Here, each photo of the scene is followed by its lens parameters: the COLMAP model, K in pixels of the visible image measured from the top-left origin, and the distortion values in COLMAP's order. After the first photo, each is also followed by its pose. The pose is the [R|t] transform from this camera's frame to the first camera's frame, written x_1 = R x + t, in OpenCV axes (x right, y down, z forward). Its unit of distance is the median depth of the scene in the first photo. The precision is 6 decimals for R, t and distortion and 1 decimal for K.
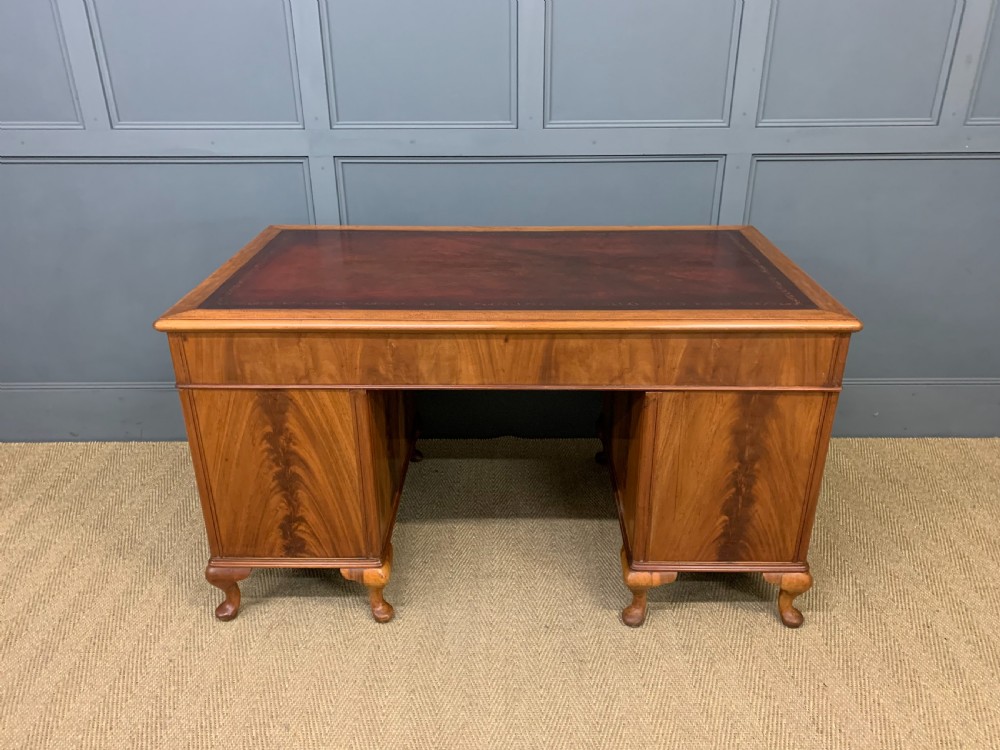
lens RADIAL K [[765.2, 0, 503.0], [0, 765.2, 378.0], [0, 0, 1]] dist [0.041321, -0.028549]
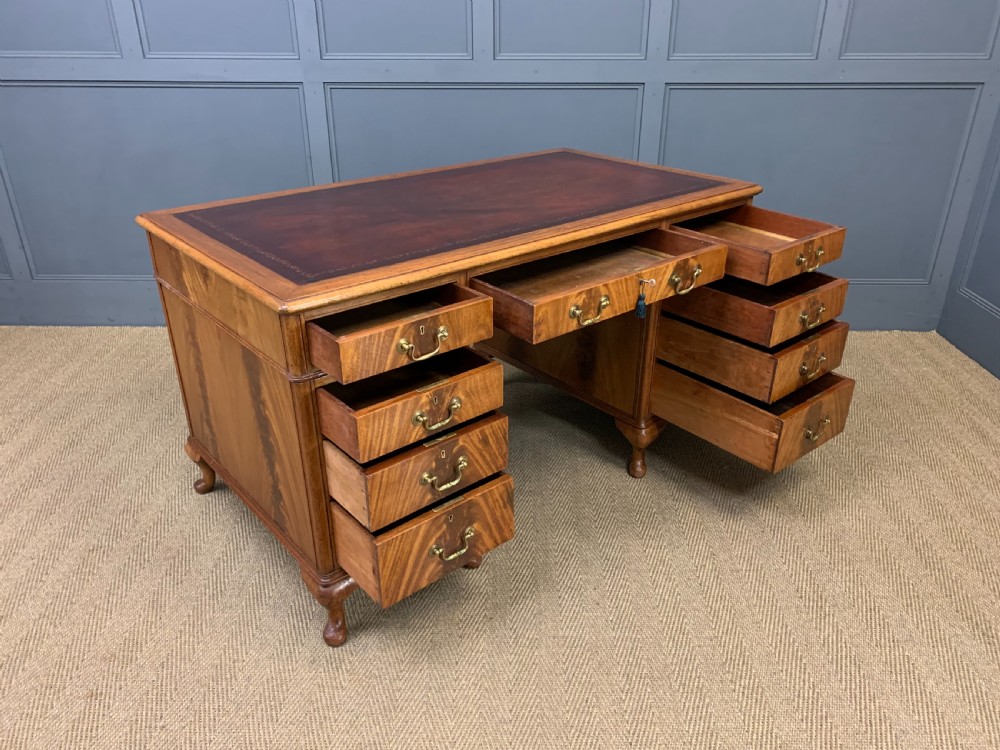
lens RADIAL K [[765.2, 0, 500.9], [0, 765.2, 379.2], [0, 0, 1]] dist [0.041321, -0.028549]
pose [[0.999861, 0.011072, -0.012464, 0.085305], [-0.010741, 0.999596, 0.026316, 0.152736], [0.012751, -0.026178, 0.999576, -0.241791]]
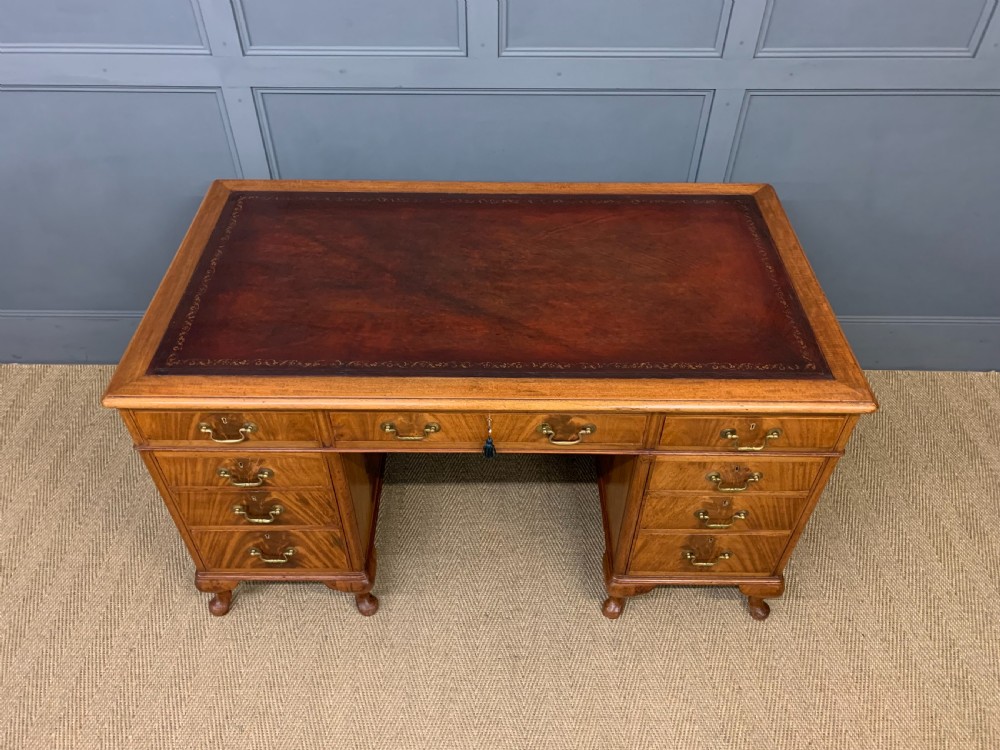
lens RADIAL K [[765.2, 0, 491.7], [0, 765.2, 376.6], [0, 0, 1]] dist [0.041321, -0.028549]
pose [[0.999911, 0.012464, -0.004666, 0.054119], [-0.010191, 0.942557, 0.333890, -0.280563], [0.008560, -0.333813, 0.942601, 0.099237]]
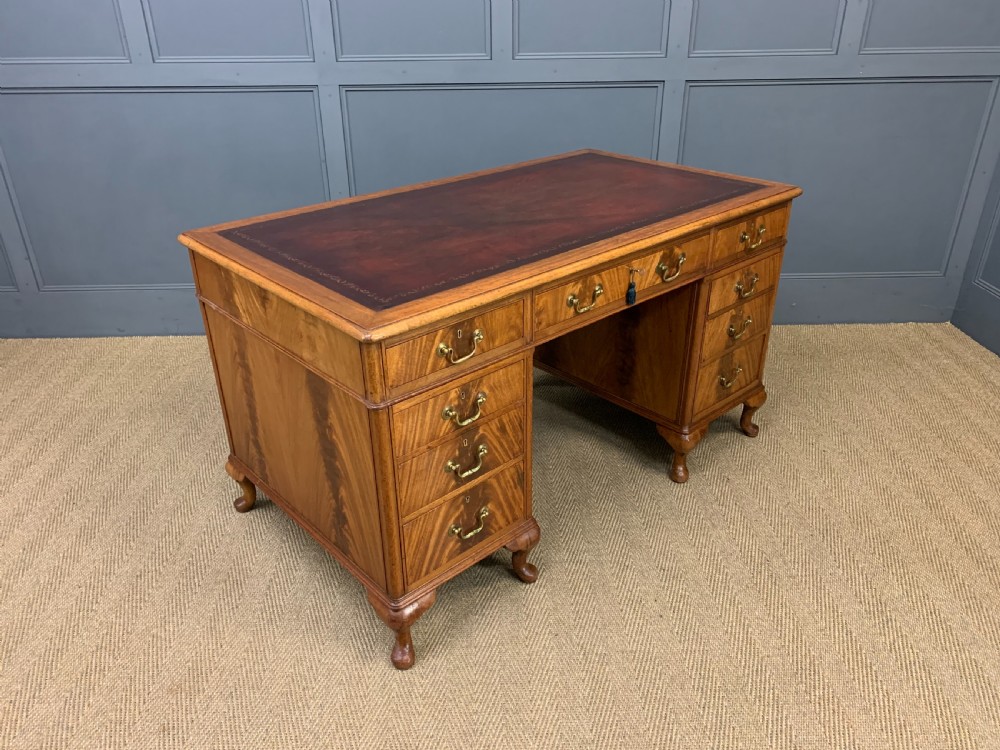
lens RADIAL K [[765.2, 0, 494.9], [0, 765.2, 378.8], [0, 0, 1]] dist [0.041321, -0.028549]
pose [[0.999765, -0.014219, 0.016372, -0.002861], [0.013473, 0.998906, 0.044774, 0.122496], [-0.016991, -0.044543, 0.998863, -0.231684]]
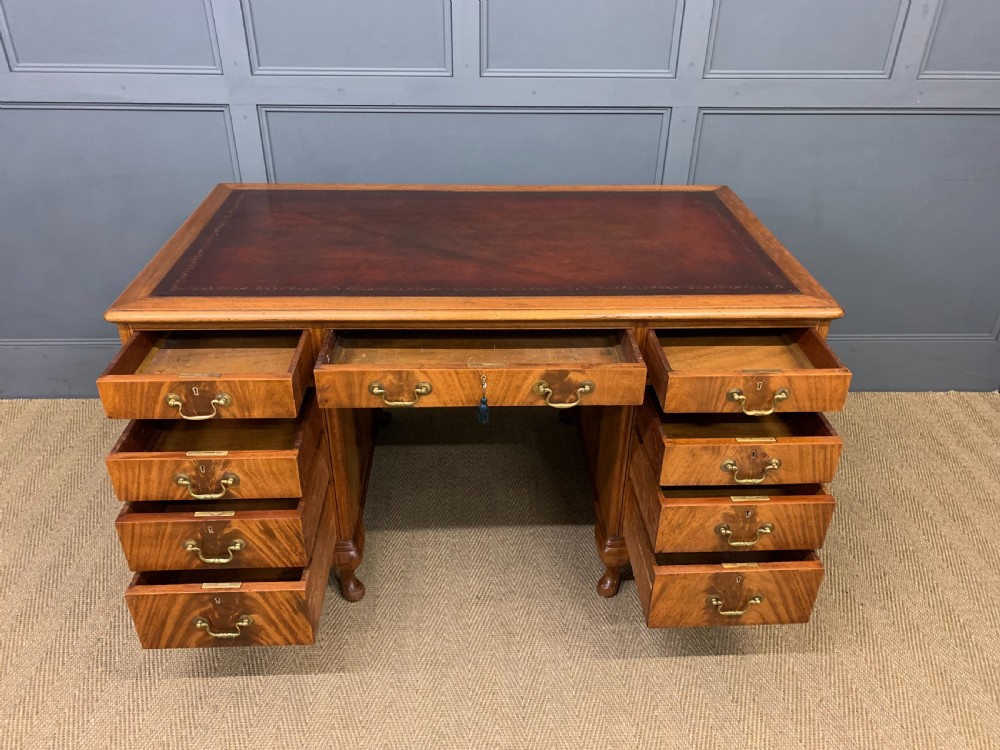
lens RADIAL K [[765.2, 0, 498.2], [0, 765.2, 374.2], [0, 0, 1]] dist [0.041321, -0.028549]
pose [[0.999267, -0.002523, 0.038189, 0.037988], [-0.001775, 0.993697, 0.112089, -0.069590], [-0.038231, -0.112075, 0.992964, 0.022153]]
